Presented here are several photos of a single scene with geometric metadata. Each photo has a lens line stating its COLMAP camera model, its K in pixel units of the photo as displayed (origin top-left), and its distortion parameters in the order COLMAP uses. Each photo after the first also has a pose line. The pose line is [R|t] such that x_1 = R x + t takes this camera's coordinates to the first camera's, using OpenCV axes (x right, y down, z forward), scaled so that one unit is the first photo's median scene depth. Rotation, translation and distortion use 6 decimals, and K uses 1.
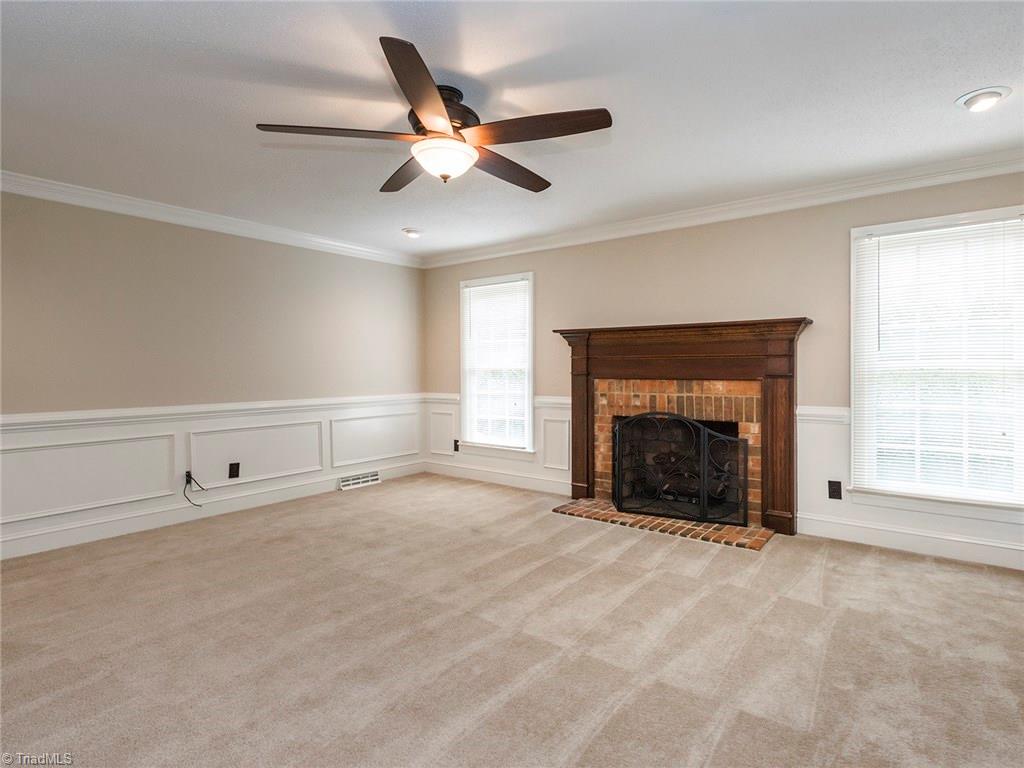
lens RADIAL K [[542.9, 0, 513.6], [0, 542.9, 378.6], [0, 0, 1]] dist [-0.033299, -0.000818]
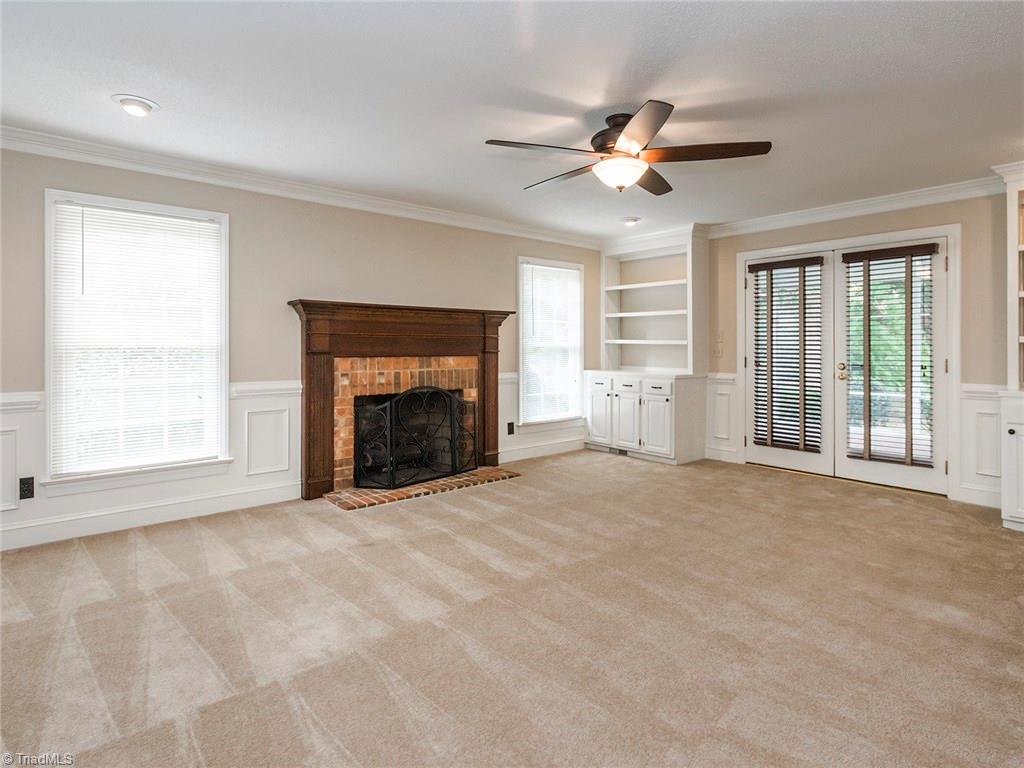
lens RADIAL K [[542.9, 0, 519.7], [0, 542.9, 348.9], [0, 0, 1]] dist [-0.033299, -0.000818]
pose [[0.192550, -0.002104, 0.981285, -0.695511], [0.015207, 0.999884, -0.000840, -0.008743], [-0.981169, 0.015084, 0.192559, 0.546101]]
